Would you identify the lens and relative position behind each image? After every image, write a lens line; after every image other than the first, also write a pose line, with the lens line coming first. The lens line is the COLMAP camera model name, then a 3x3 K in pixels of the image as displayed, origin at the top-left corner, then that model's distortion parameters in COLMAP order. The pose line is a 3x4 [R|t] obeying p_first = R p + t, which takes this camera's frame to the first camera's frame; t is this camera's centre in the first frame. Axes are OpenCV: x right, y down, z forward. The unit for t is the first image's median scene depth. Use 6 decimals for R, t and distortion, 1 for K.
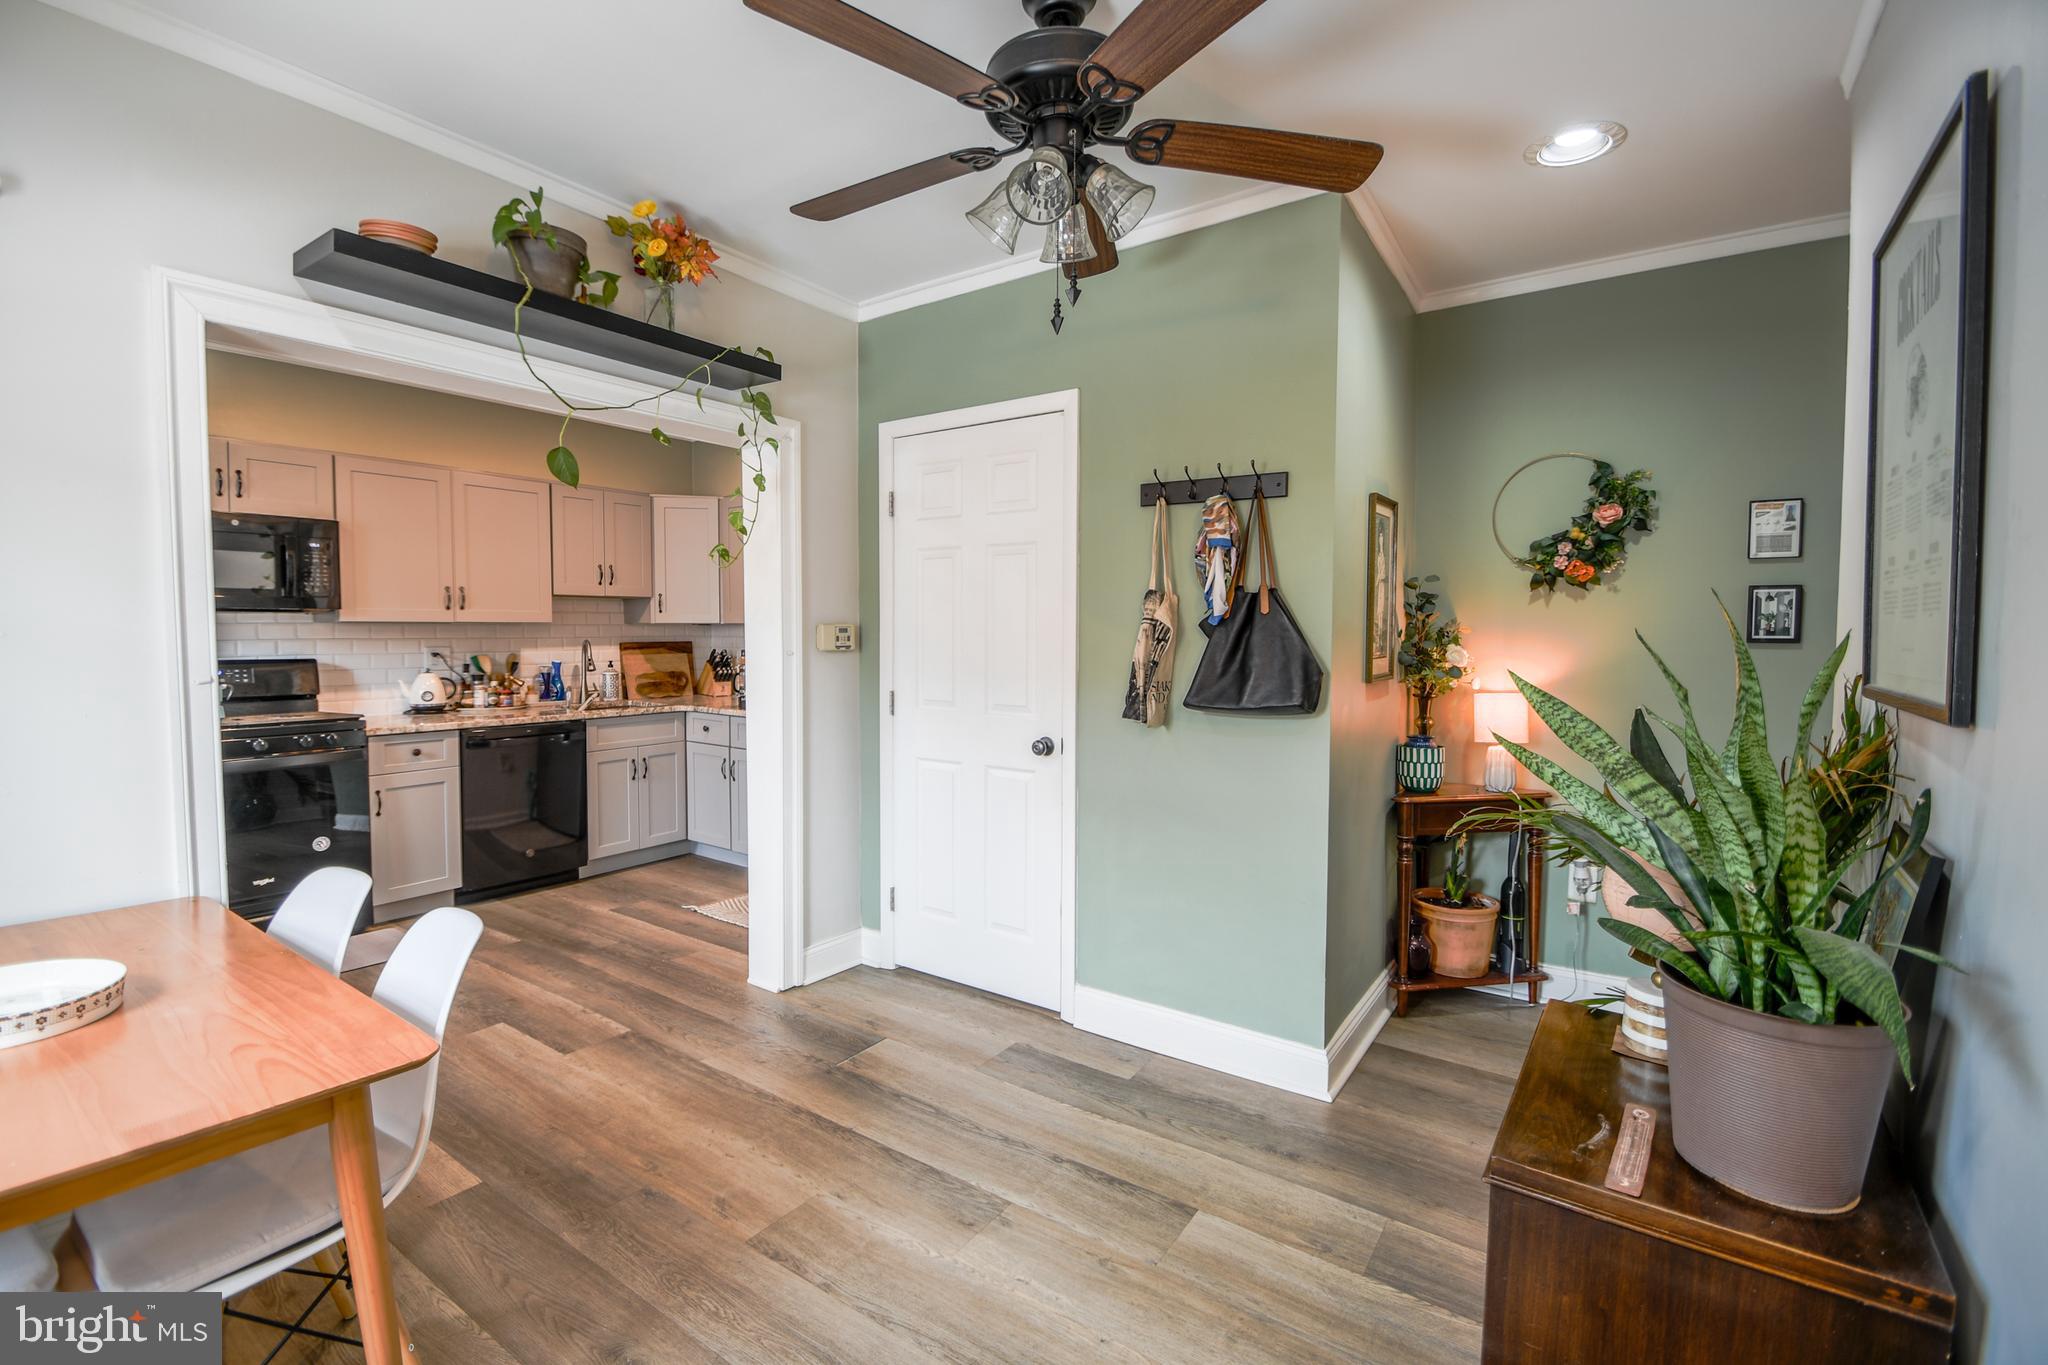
lens RADIAL K [[901.8, 0, 995.1], [0, 901.8, 668.6], [0, 0, 1]] dist [0.014425, -0.017714]
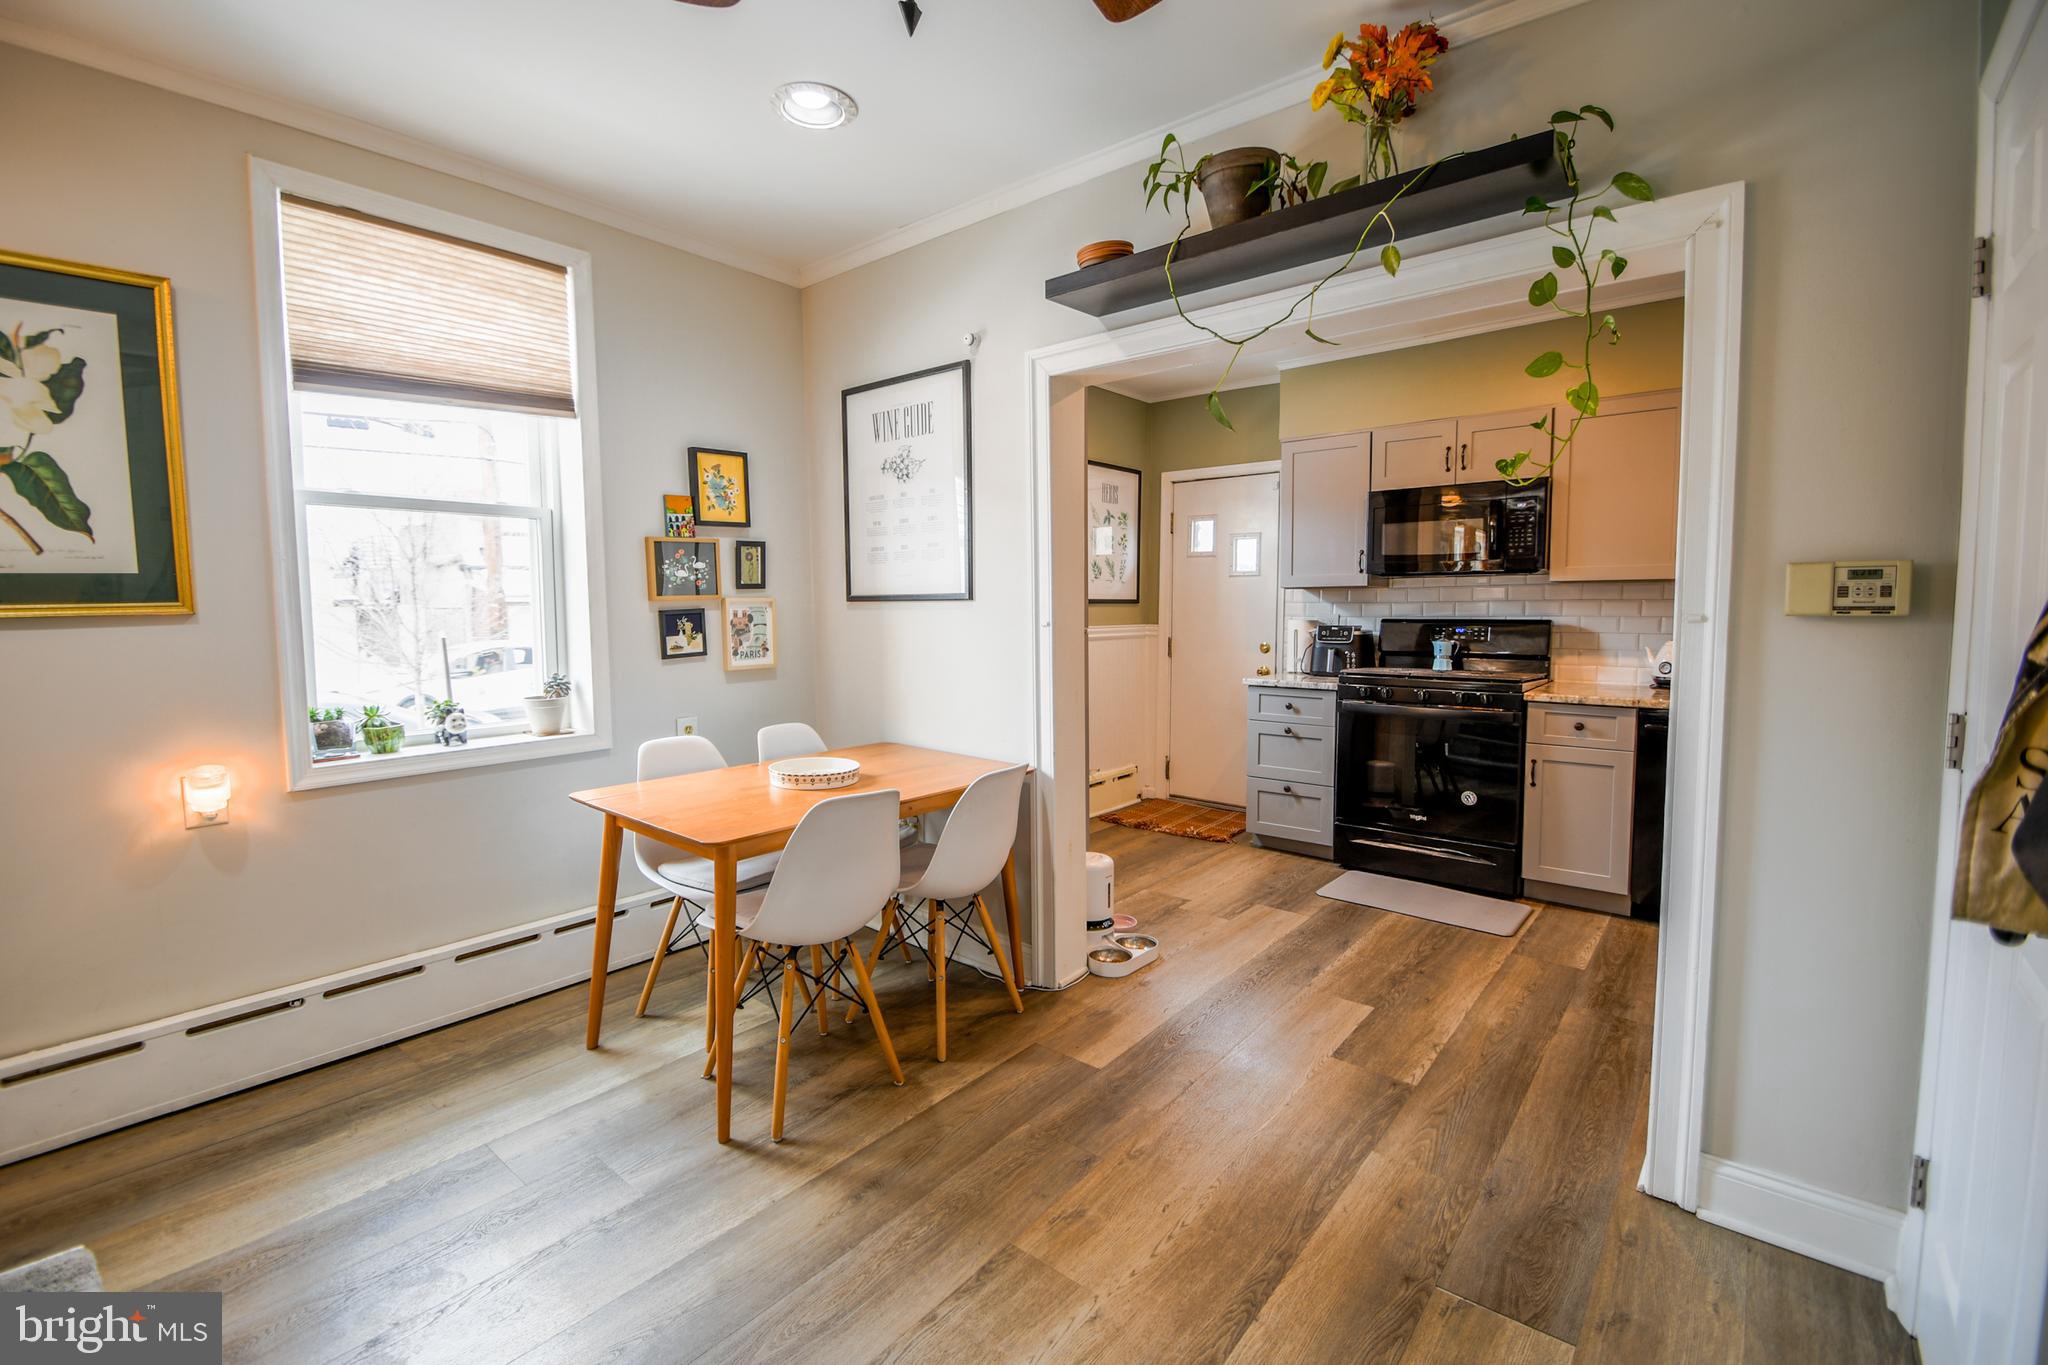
lens RADIAL K [[901.8, 0, 995.1], [0, 901.8, 668.6], [0, 0, 1]] dist [0.014425, -0.017714]
pose [[-0.077141, 0.070732, -0.994508, 0.287146], [-0.035638, 0.996647, 0.073648, -0.009550], [0.996383, 0.041123, -0.074362, 0.489204]]
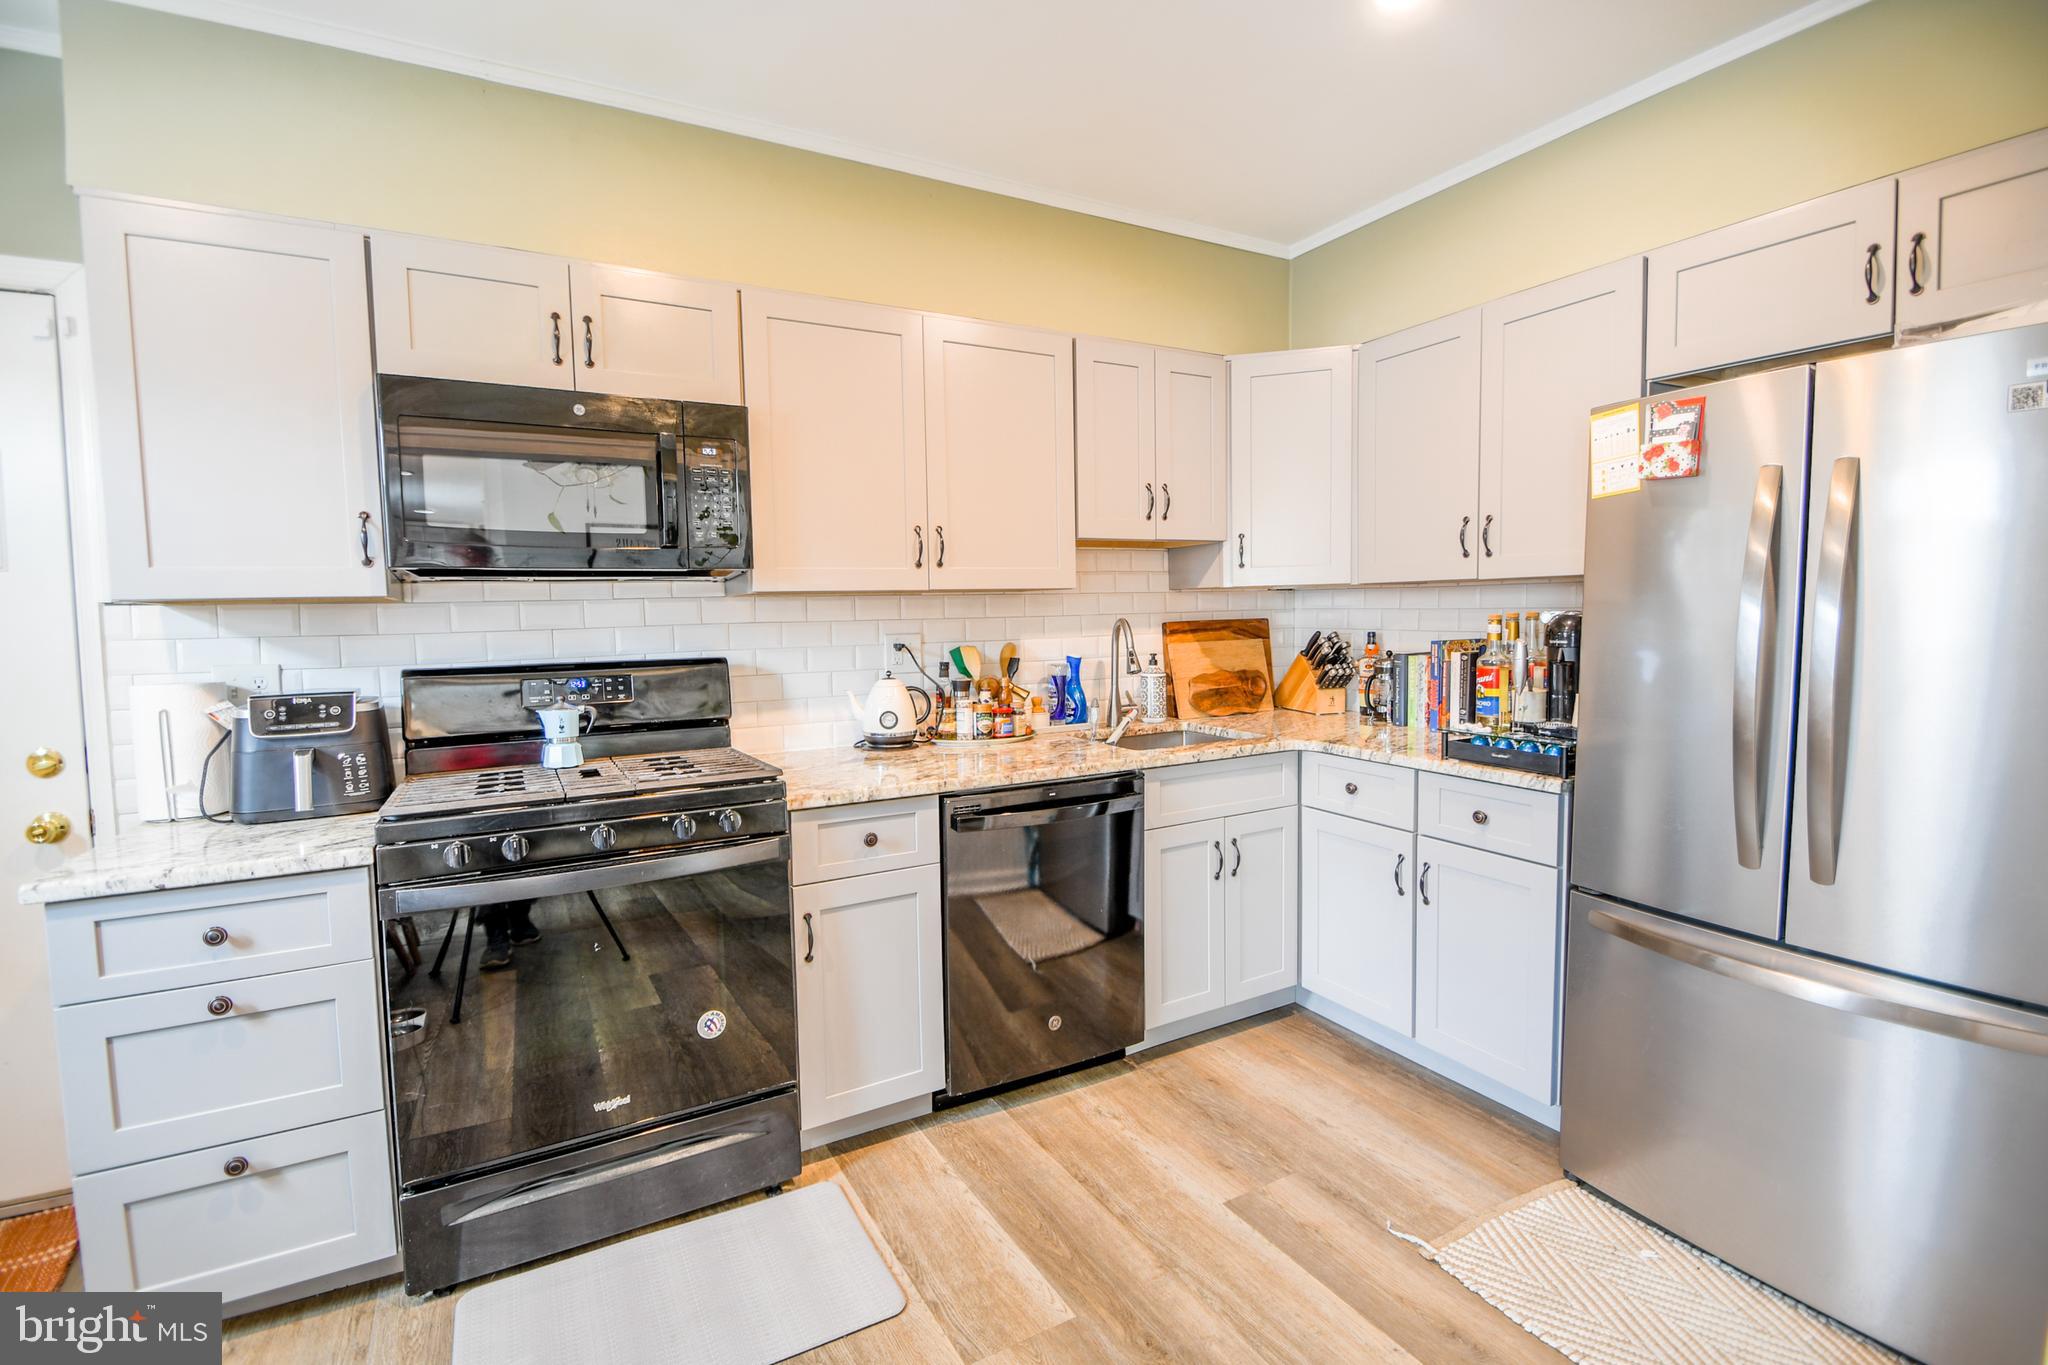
lens RADIAL K [[901.8, 0, 995.1], [0, 901.8, 668.6], [0, 0, 1]] dist [0.014425, -0.017714]
pose [[0.902360, 0.008048, -0.430908, -0.350873], [0.002959, 0.999686, 0.024866, -0.018318], [0.430973, -0.023713, 0.902053, 0.563223]]
